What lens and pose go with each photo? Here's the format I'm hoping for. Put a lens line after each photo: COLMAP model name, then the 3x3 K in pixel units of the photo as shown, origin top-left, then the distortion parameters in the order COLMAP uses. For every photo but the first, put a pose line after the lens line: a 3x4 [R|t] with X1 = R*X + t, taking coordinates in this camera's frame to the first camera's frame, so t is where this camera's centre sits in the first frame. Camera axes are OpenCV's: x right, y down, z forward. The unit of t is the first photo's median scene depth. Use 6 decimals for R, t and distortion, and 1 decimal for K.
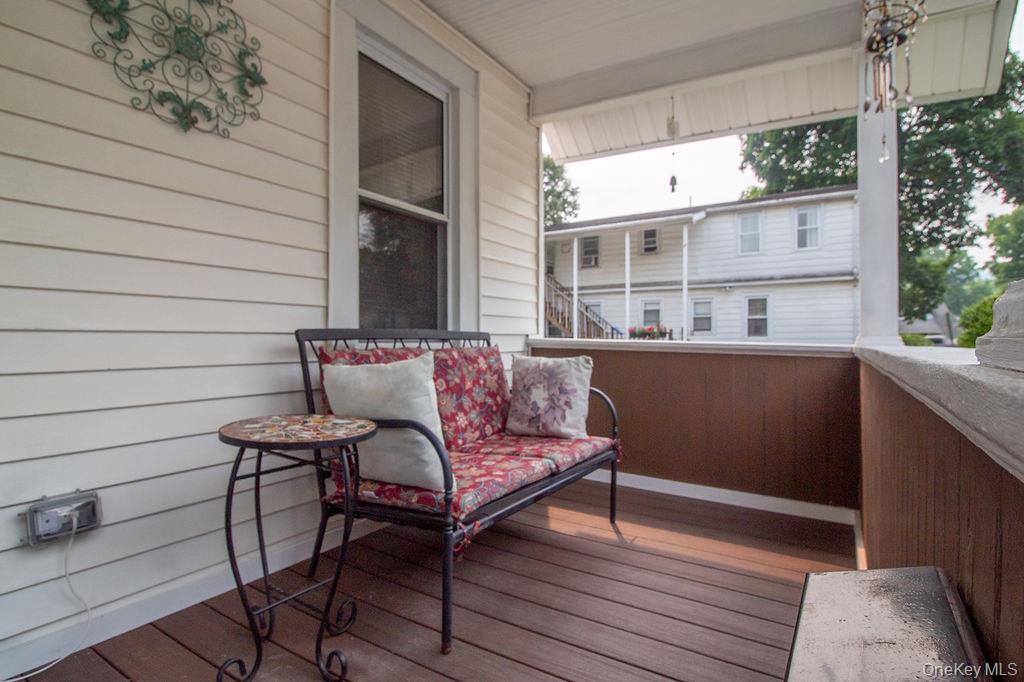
lens RADIAL K [[527.4, 0, 511.2], [0, 527.4, 338.2], [0, 0, 1]] dist [-0.021923, -0.001968]
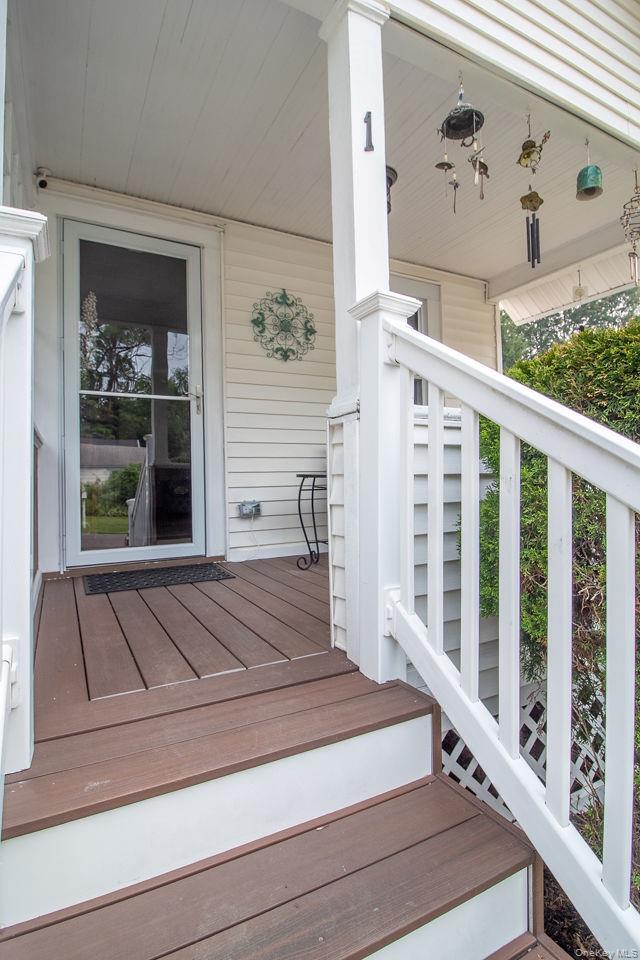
lens RADIAL K [[494.5, 0, 324.3], [0, 494.5, 478.4], [0, 0, 1]] dist [-0.021923, -0.001968]
pose [[0.870393, -0.018829, -0.491997, 0.649009], [0.021797, 0.999762, 0.000299, 0.150711], [0.491874, -0.010984, 0.870597, -0.915041]]
